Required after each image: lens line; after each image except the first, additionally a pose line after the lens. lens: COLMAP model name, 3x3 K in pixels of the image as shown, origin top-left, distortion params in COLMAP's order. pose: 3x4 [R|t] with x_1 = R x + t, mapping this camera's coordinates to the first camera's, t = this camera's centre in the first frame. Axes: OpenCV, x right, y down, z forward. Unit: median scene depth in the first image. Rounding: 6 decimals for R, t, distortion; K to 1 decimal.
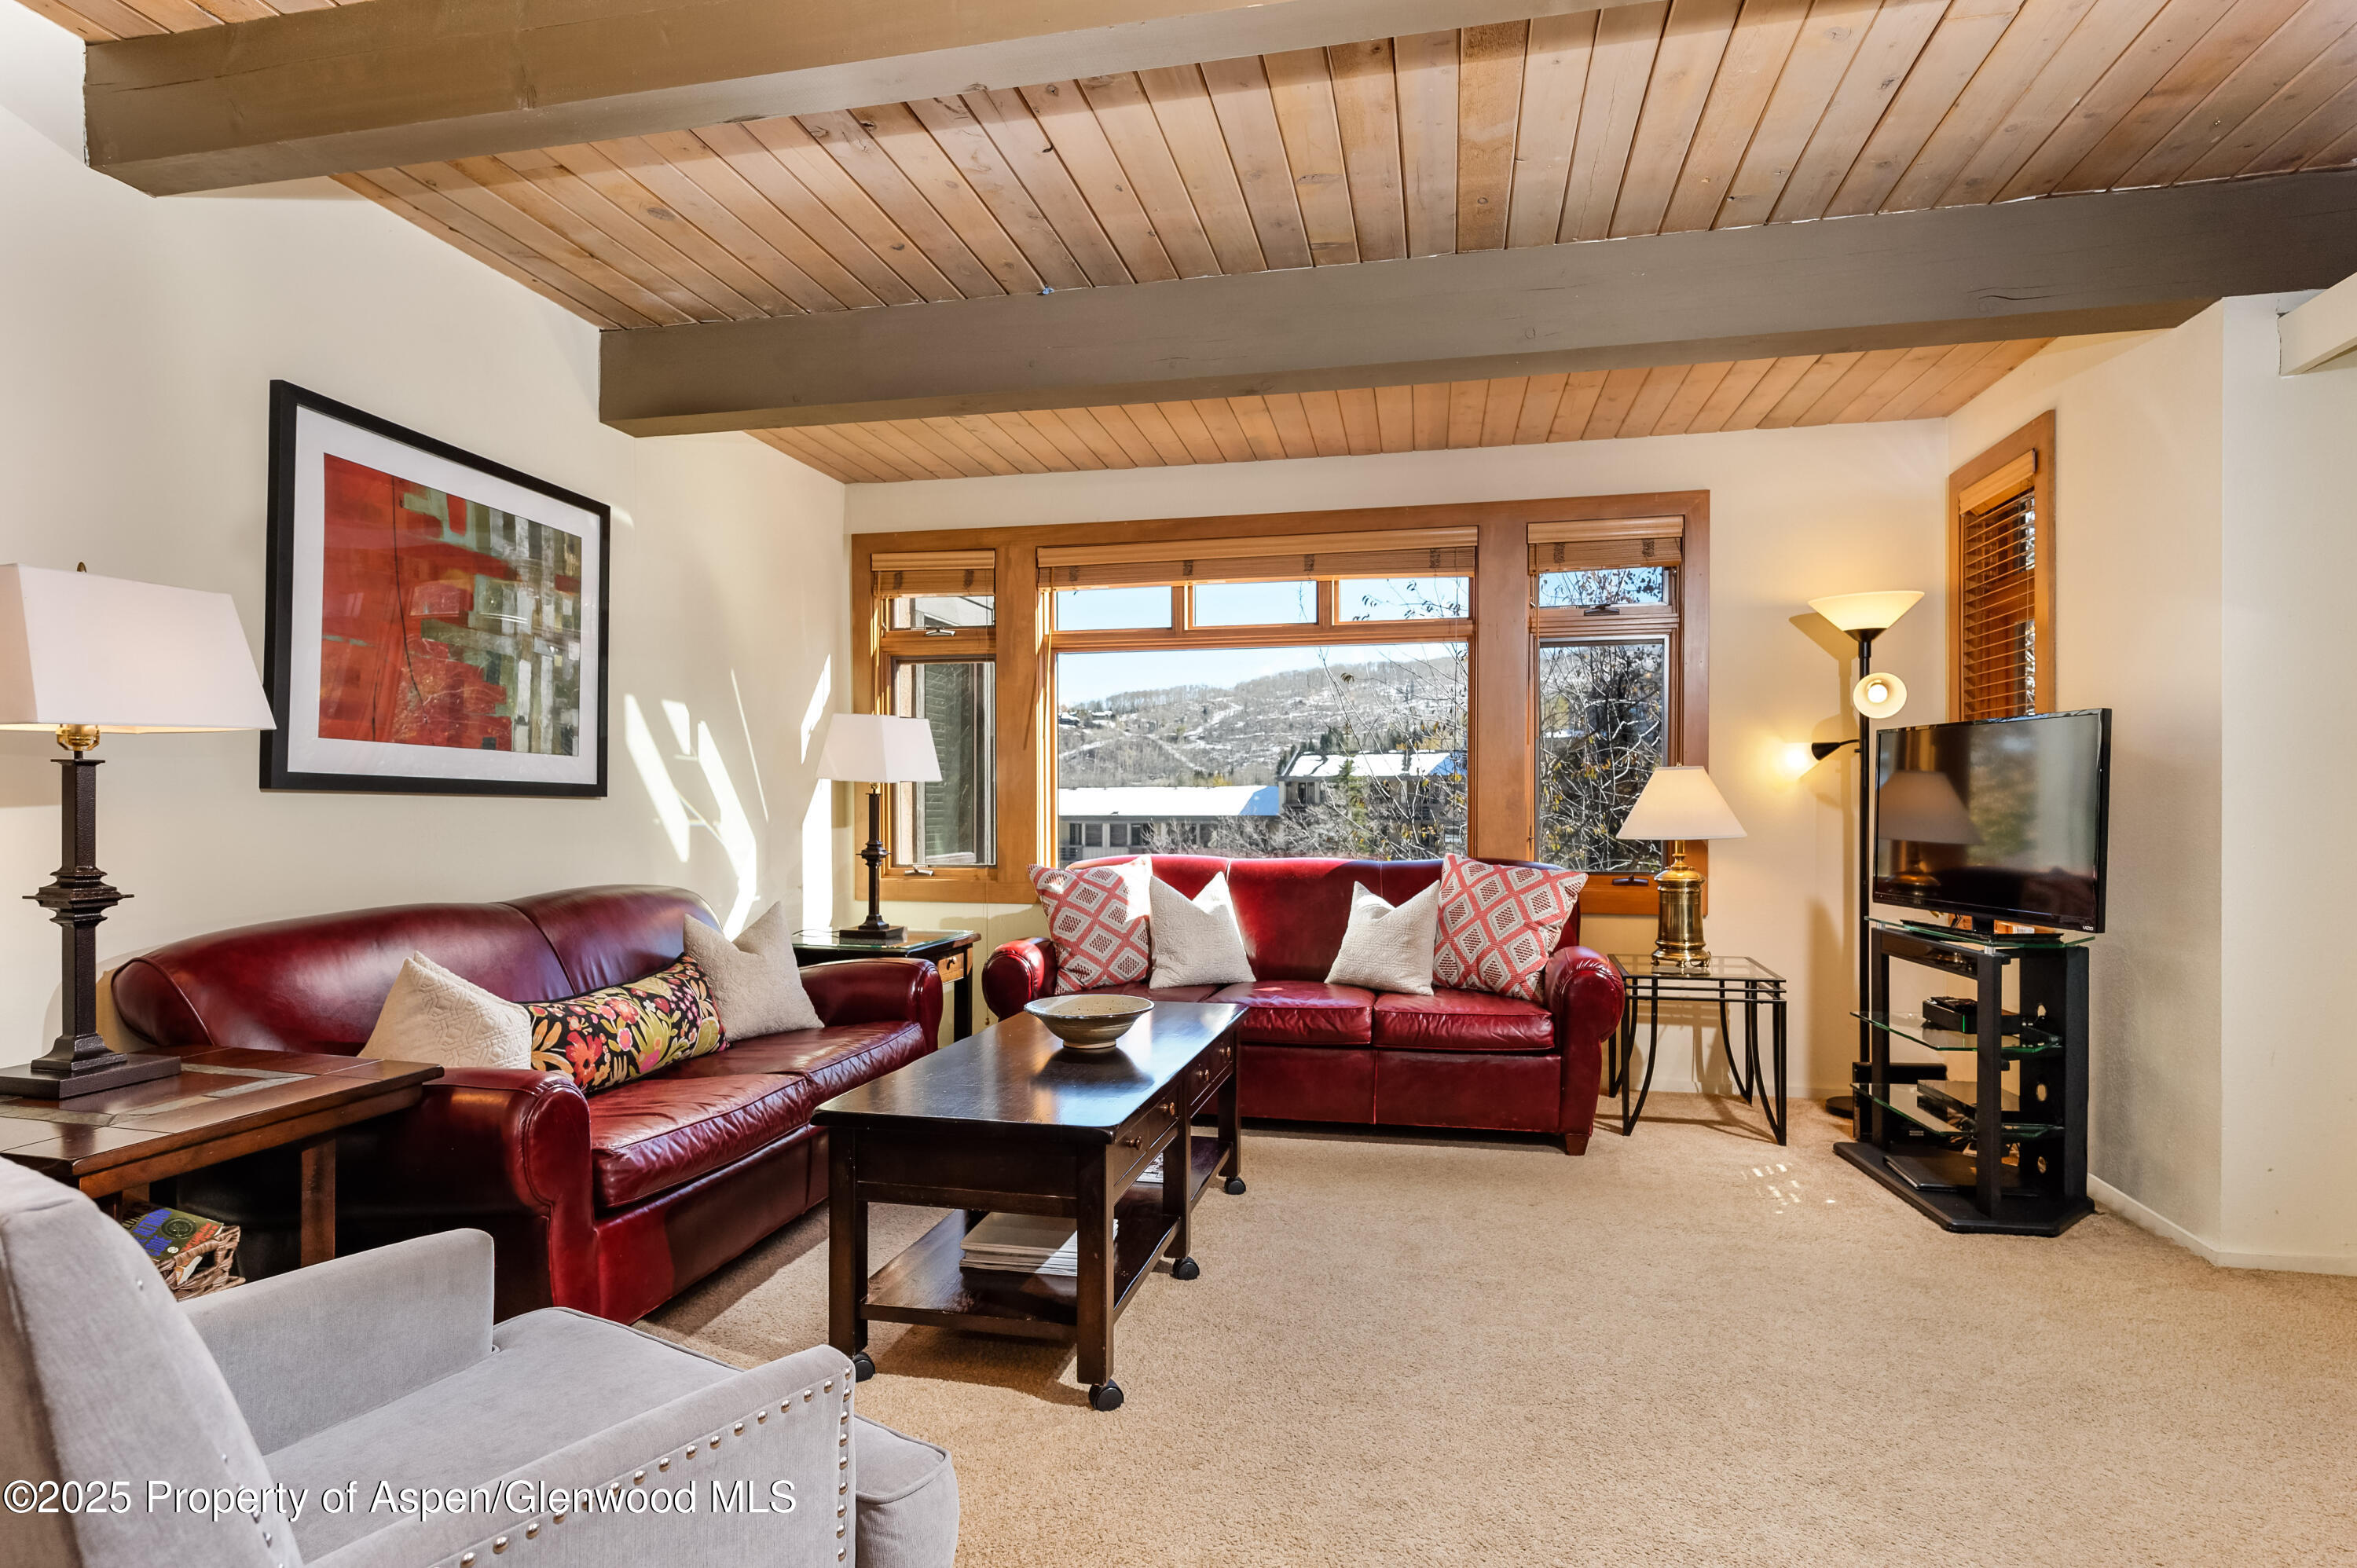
lens RADIAL K [[1251.5, 0, 1170.0], [0, 1251.5, 800.5], [0, 0, 1]] dist [0.018502, -0.000081]
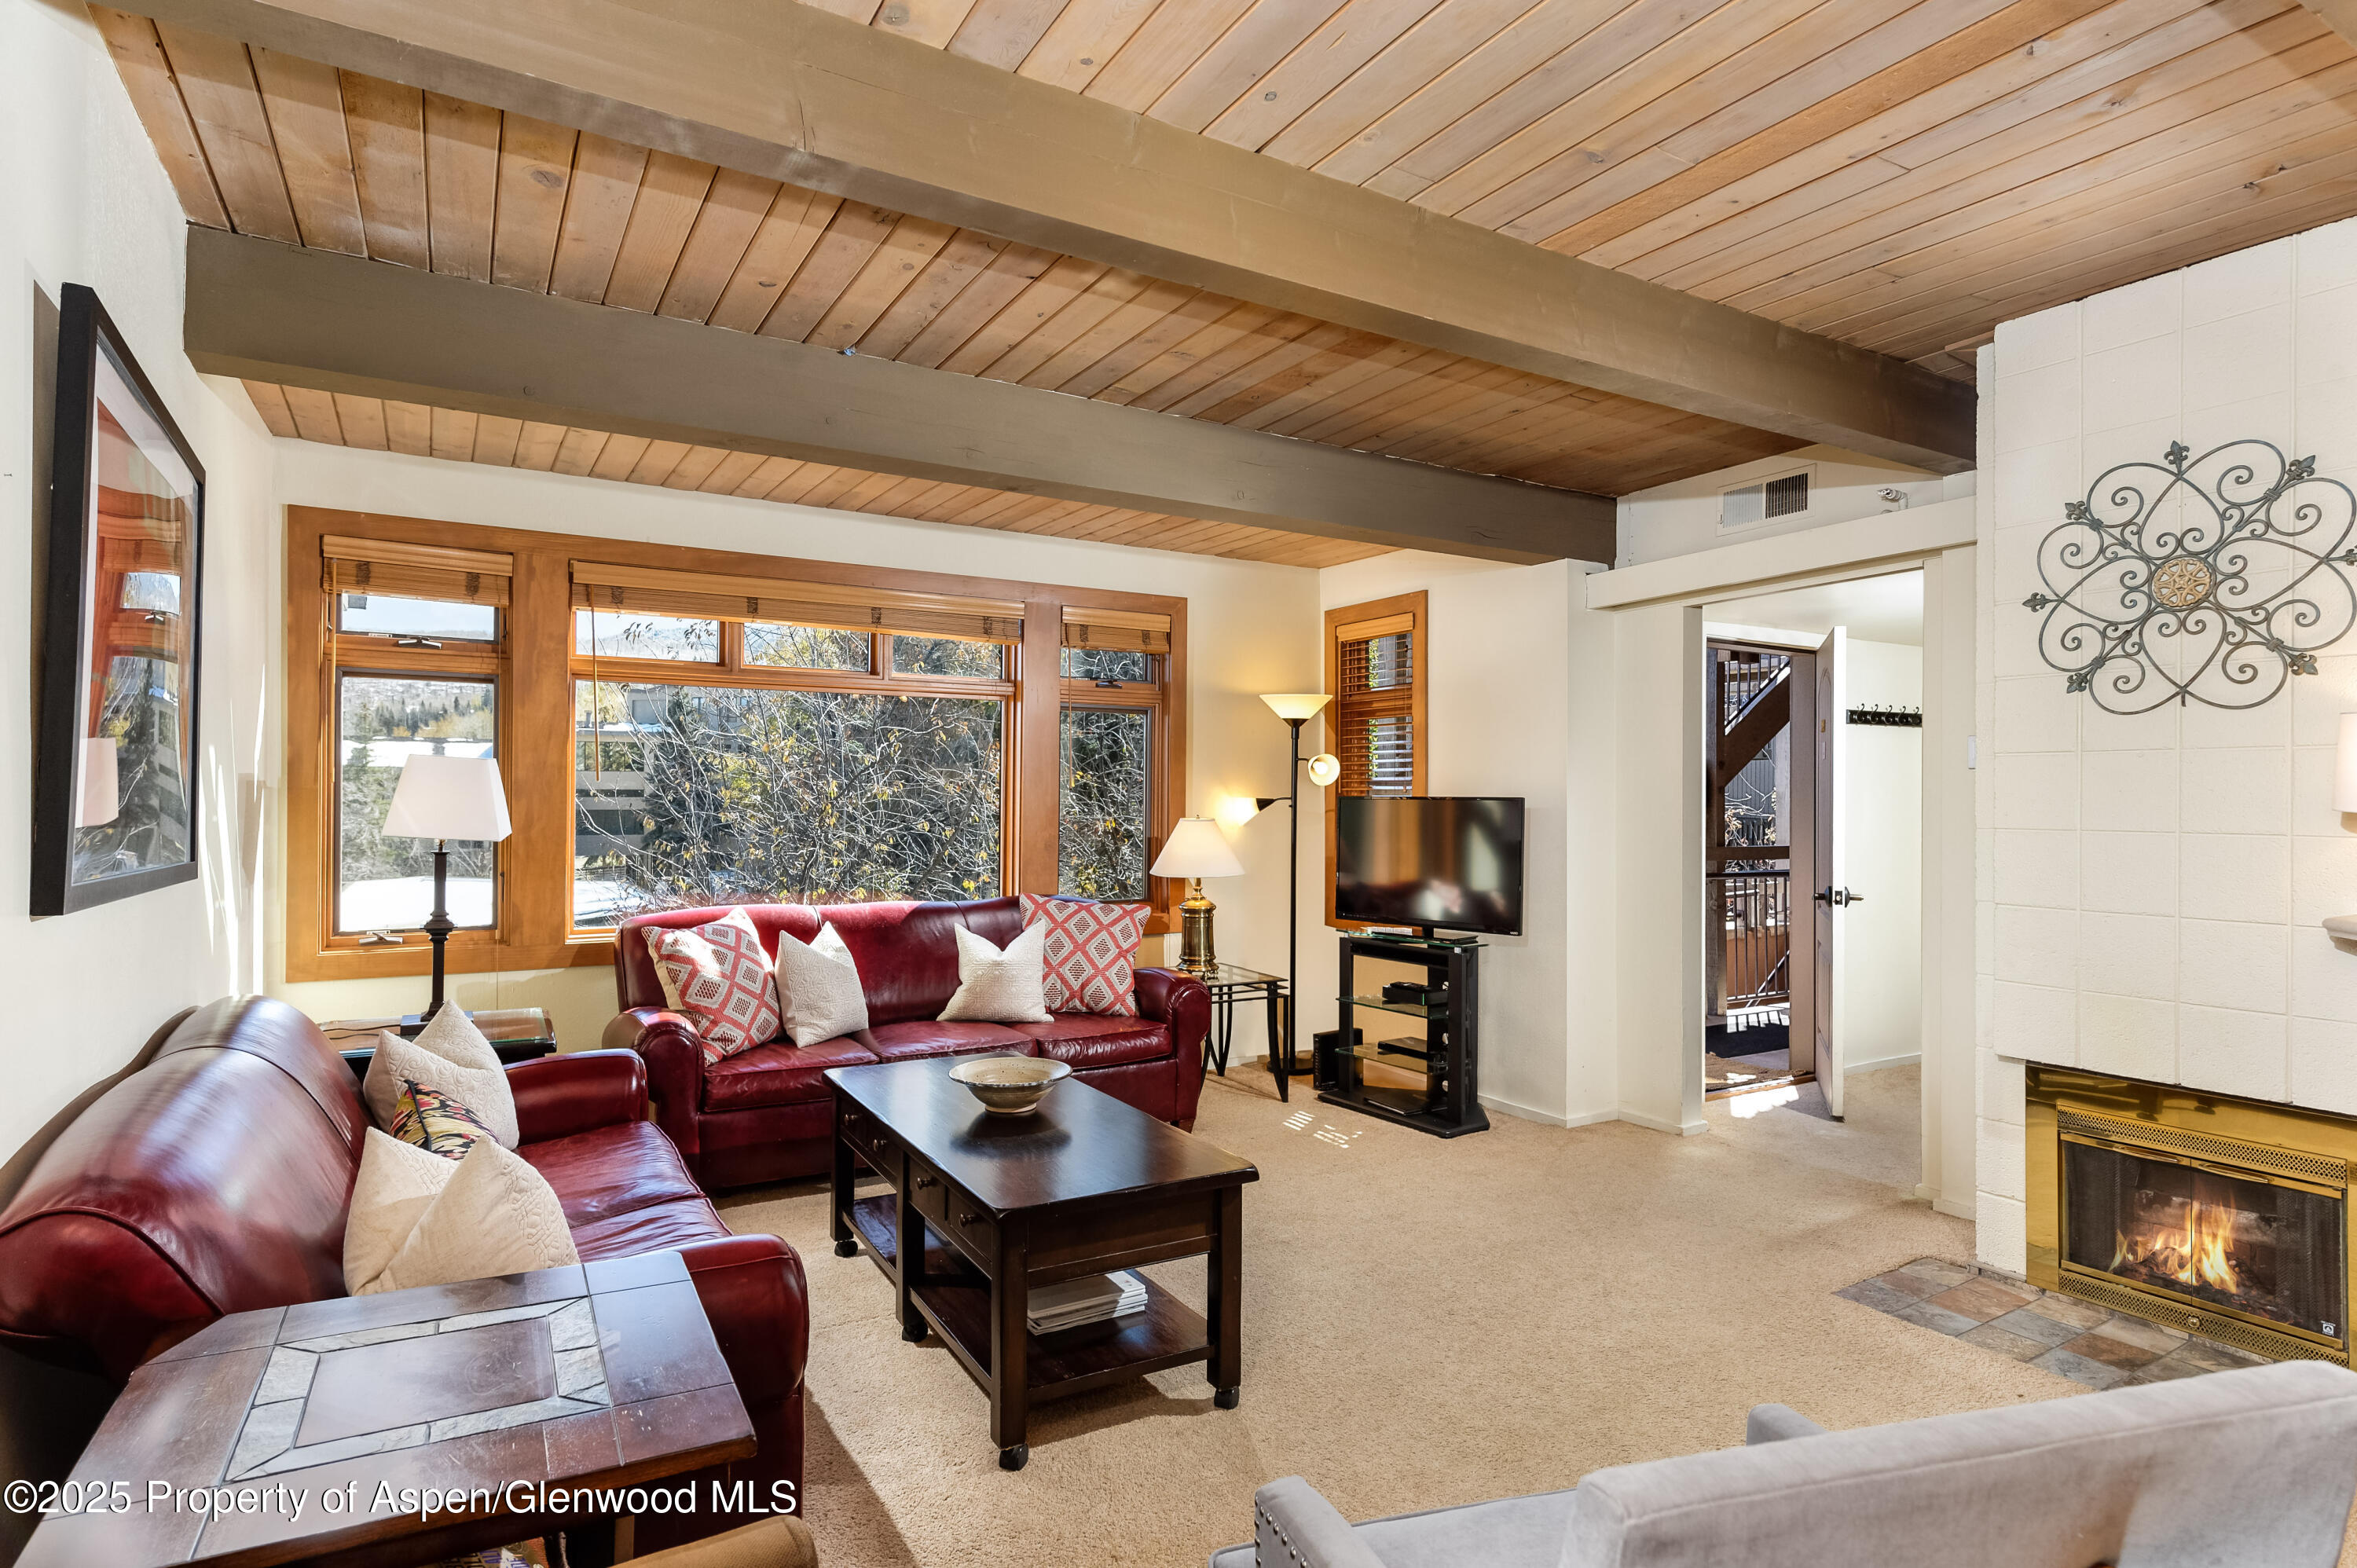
lens RADIAL K [[1251.5, 0, 1175.4], [0, 1251.5, 785.6], [0, 0, 1]] dist [0.018502, -0.000081]
pose [[0.732059, 0.013129, 0.681115, -0.478199], [-0.008640, 0.999913, -0.009988, -0.047738], [-0.681187, 0.001427, 0.732108, 0.085771]]
